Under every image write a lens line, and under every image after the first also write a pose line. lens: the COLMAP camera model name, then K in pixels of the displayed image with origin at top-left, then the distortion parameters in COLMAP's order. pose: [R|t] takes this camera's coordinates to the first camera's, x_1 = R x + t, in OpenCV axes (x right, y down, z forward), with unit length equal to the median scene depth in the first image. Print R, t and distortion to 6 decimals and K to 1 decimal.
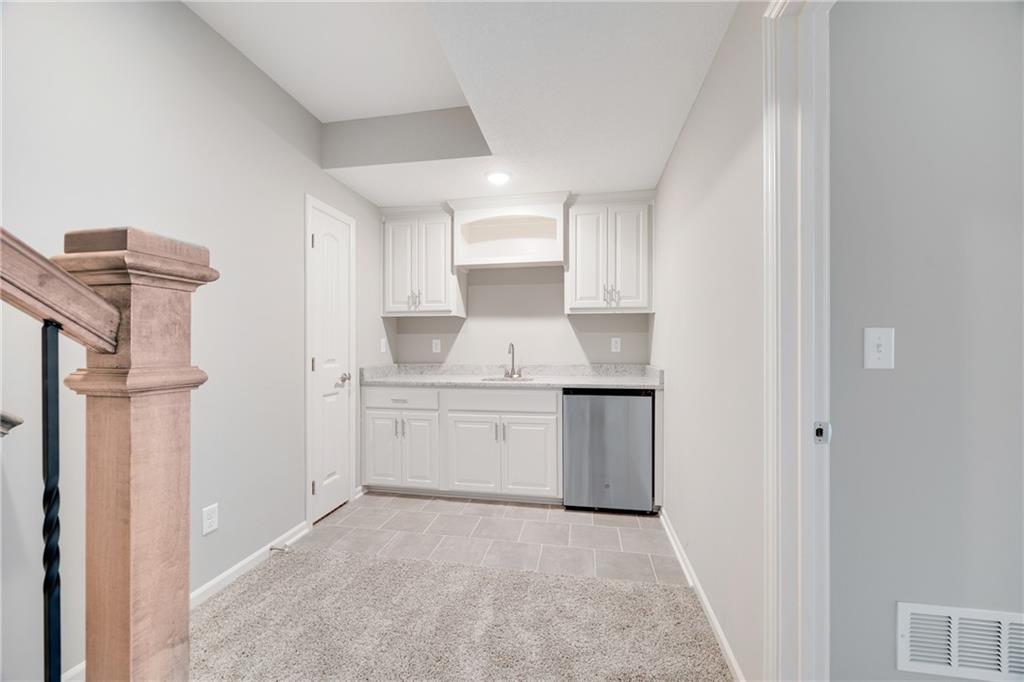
lens RADIAL K [[394.4, 0, 513.4], [0, 394.4, 341.2], [0, 0, 1]] dist [-0.000867, 0.000028]
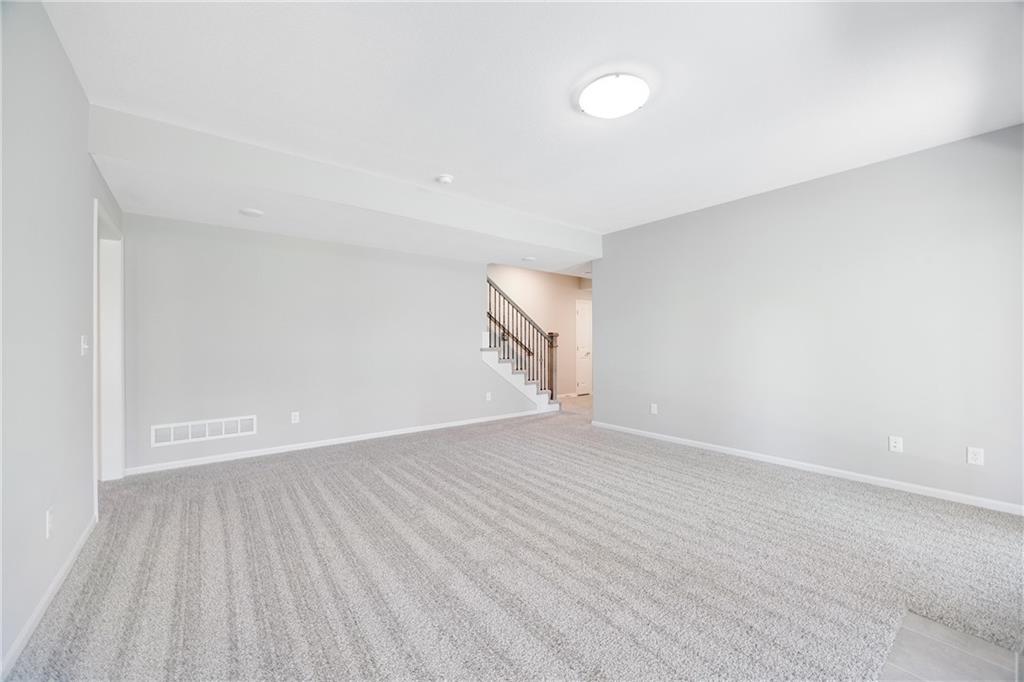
lens RADIAL K [[394.4, 0, 513.4], [0, 394.4, 341.2], [0, 0, 1]] dist [-0.000867, 0.000028]
pose [[0.760510, 0.001905, -0.649323, 4.508625], [0.000737, 0.999993, 0.003796, -0.054309], [0.649326, -0.003365, 0.760503, -6.835472]]
